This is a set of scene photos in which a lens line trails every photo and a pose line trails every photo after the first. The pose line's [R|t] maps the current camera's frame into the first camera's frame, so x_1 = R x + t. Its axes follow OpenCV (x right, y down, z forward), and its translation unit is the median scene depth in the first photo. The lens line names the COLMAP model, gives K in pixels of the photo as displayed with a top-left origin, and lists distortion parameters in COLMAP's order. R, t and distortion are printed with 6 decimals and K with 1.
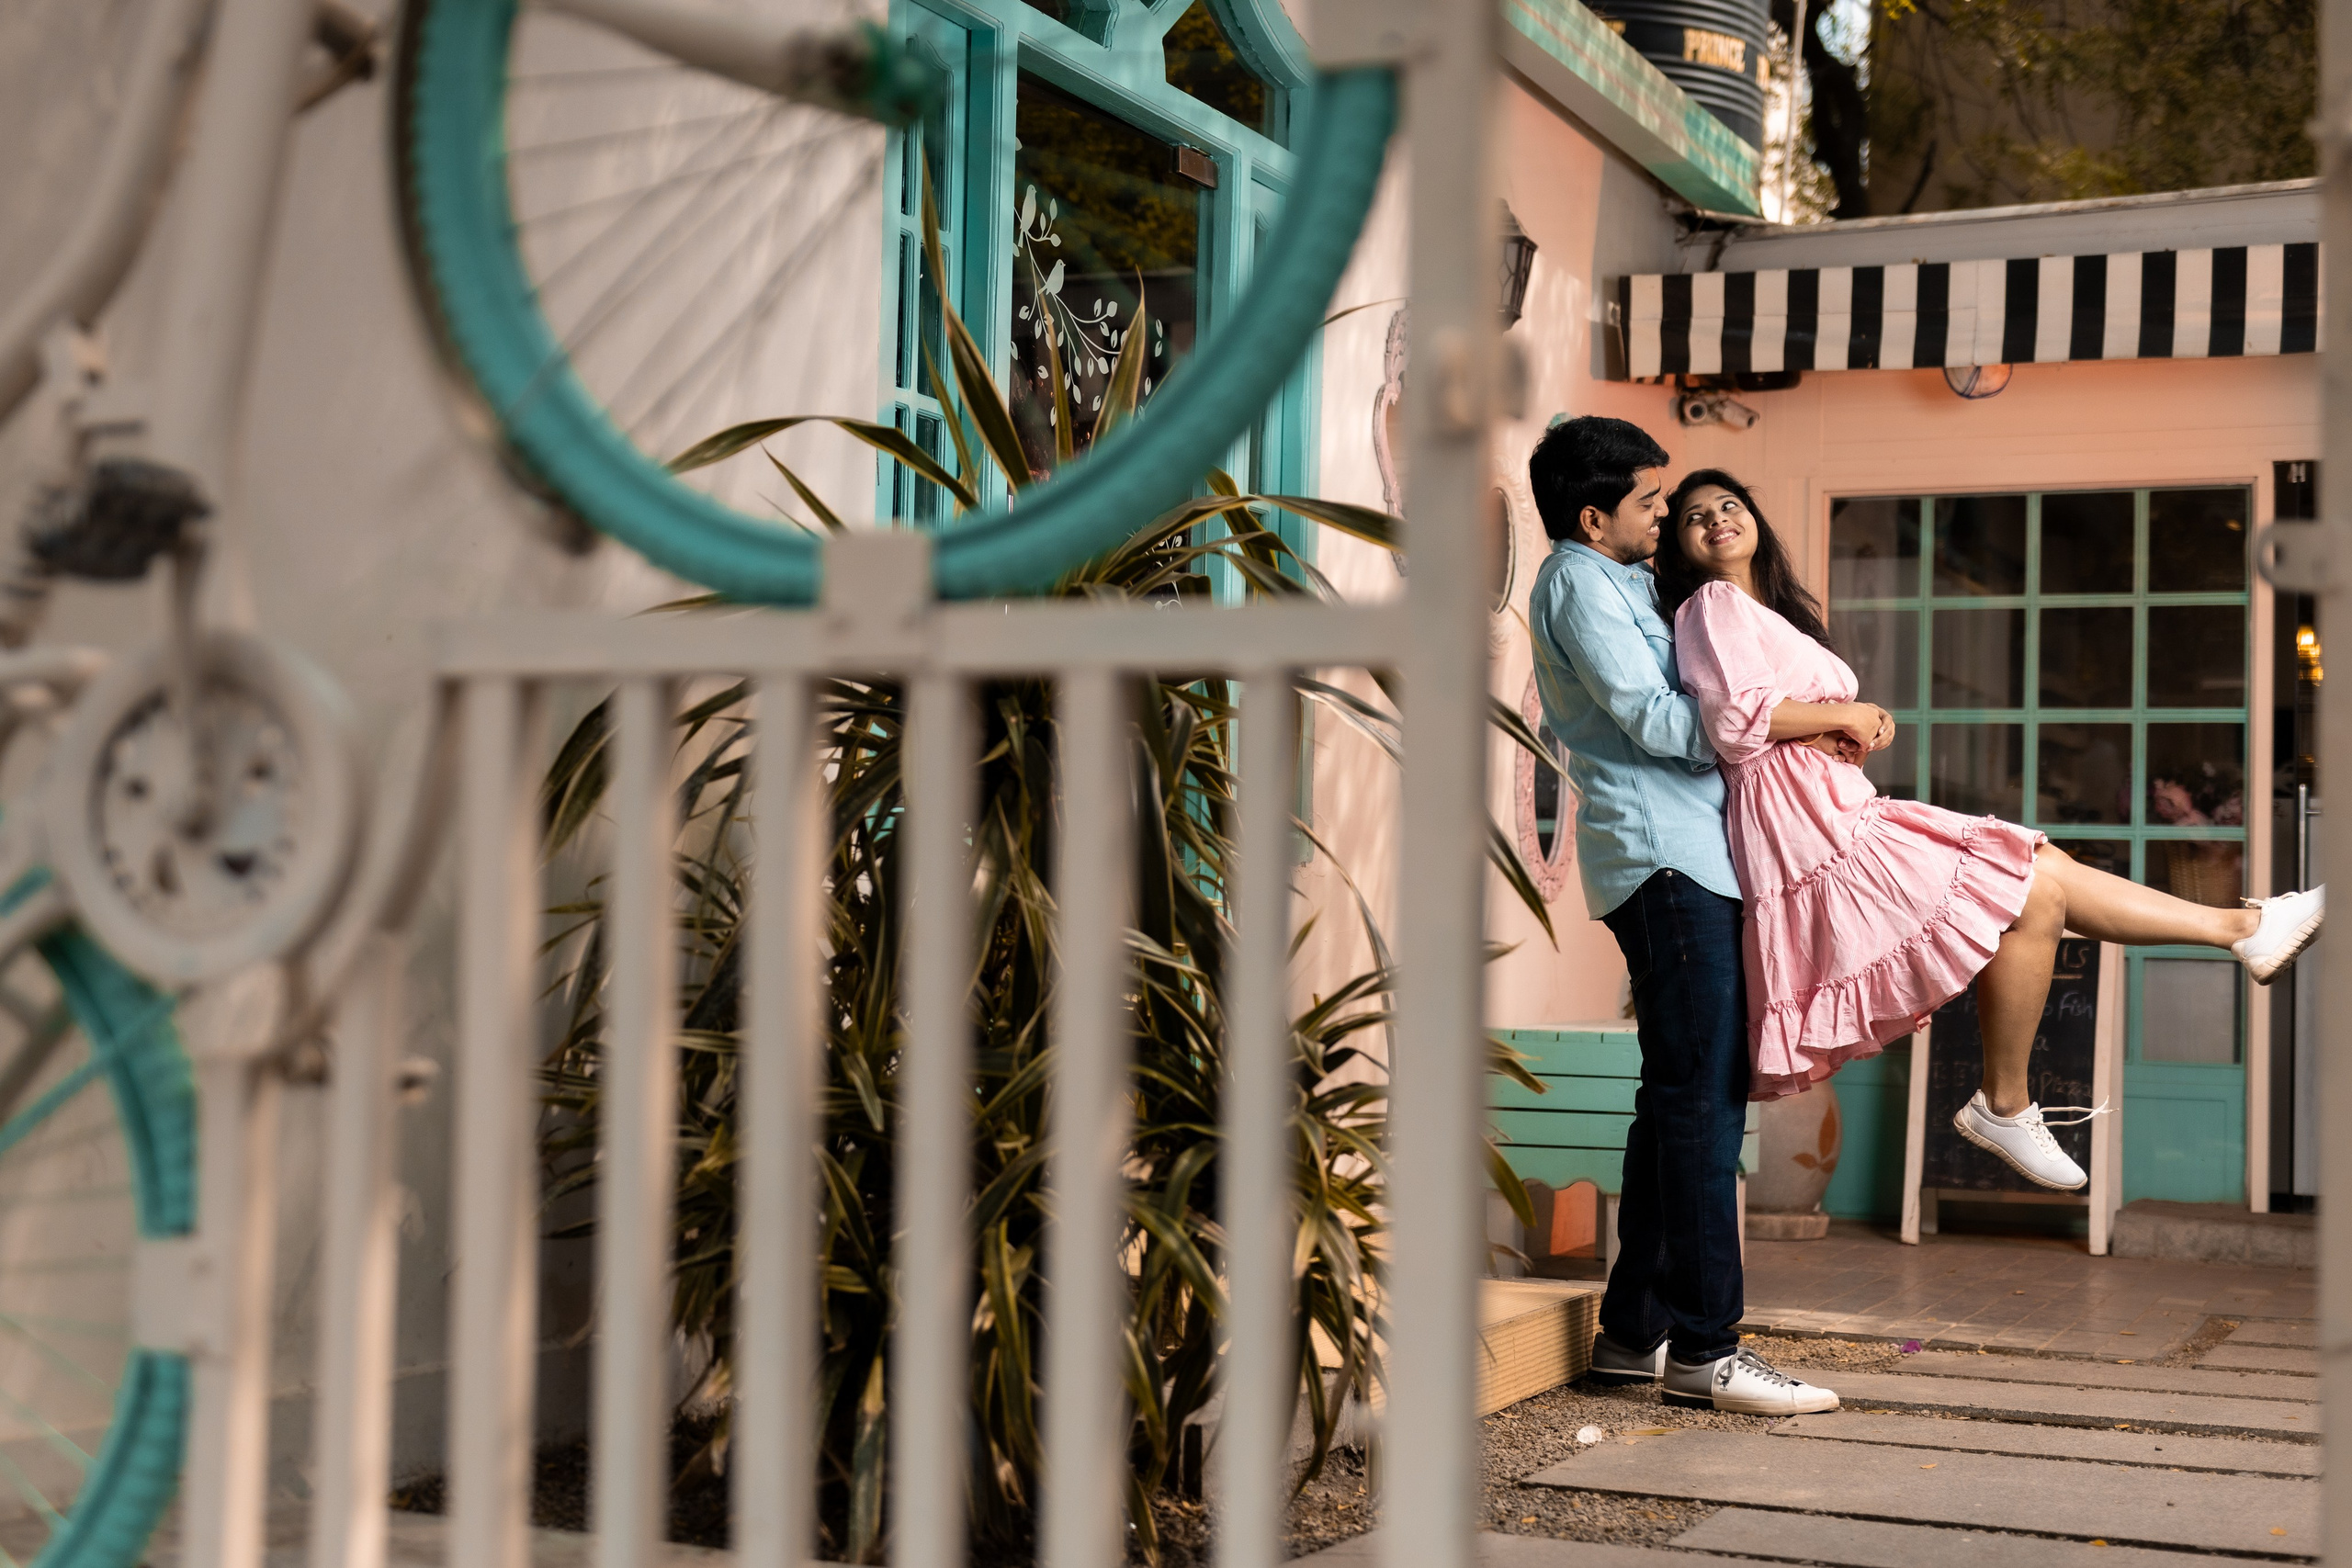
lens RADIAL K [[3472.5, 0, 1173.4], [0, 3472.5, 784.0], [0, 0, 1]] dist [-0.023721, 0.000000]
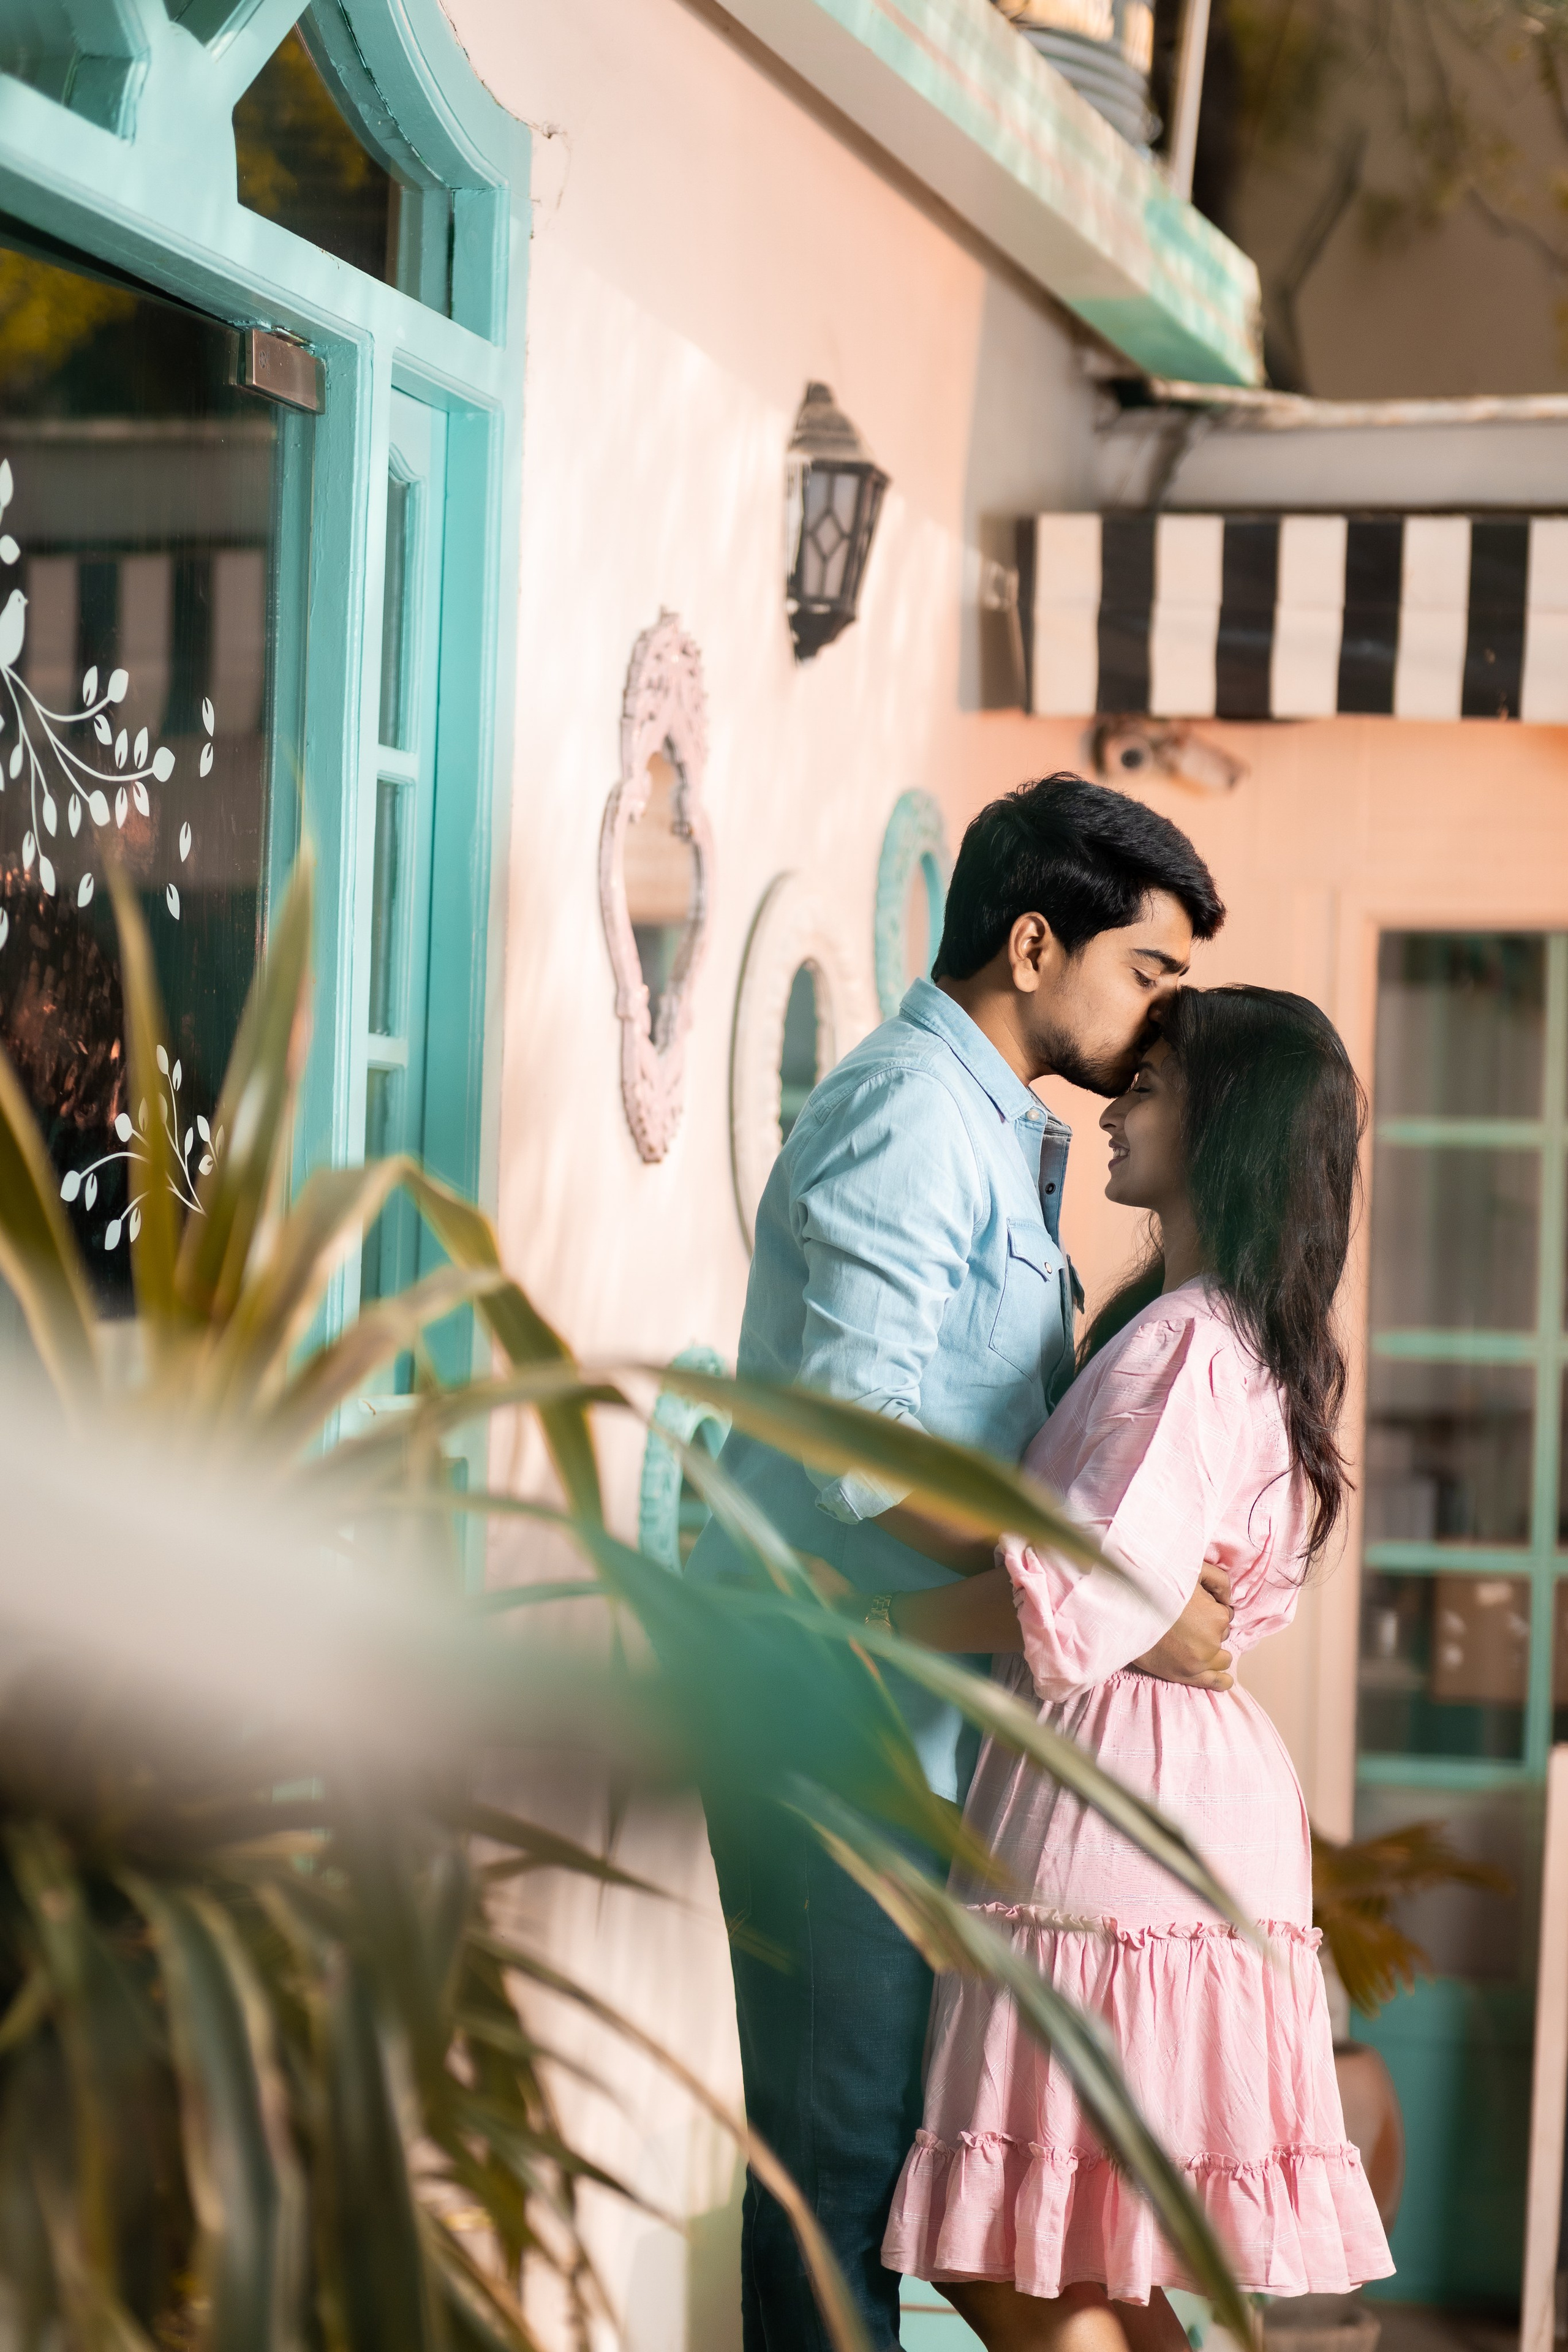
lens RADIAL K [[5707.0, 0, 785.6], [0, 5707.0, 1177.5], [0, 0, 1]] dist [-0.028495, 0.000000]
pose [[0.987698, 0.009624, 0.156077, -0.042123], [-0.013543, 0.999619, 0.024067, -0.078423], [-0.155786, -0.025885, 0.987452, 0.191542]]
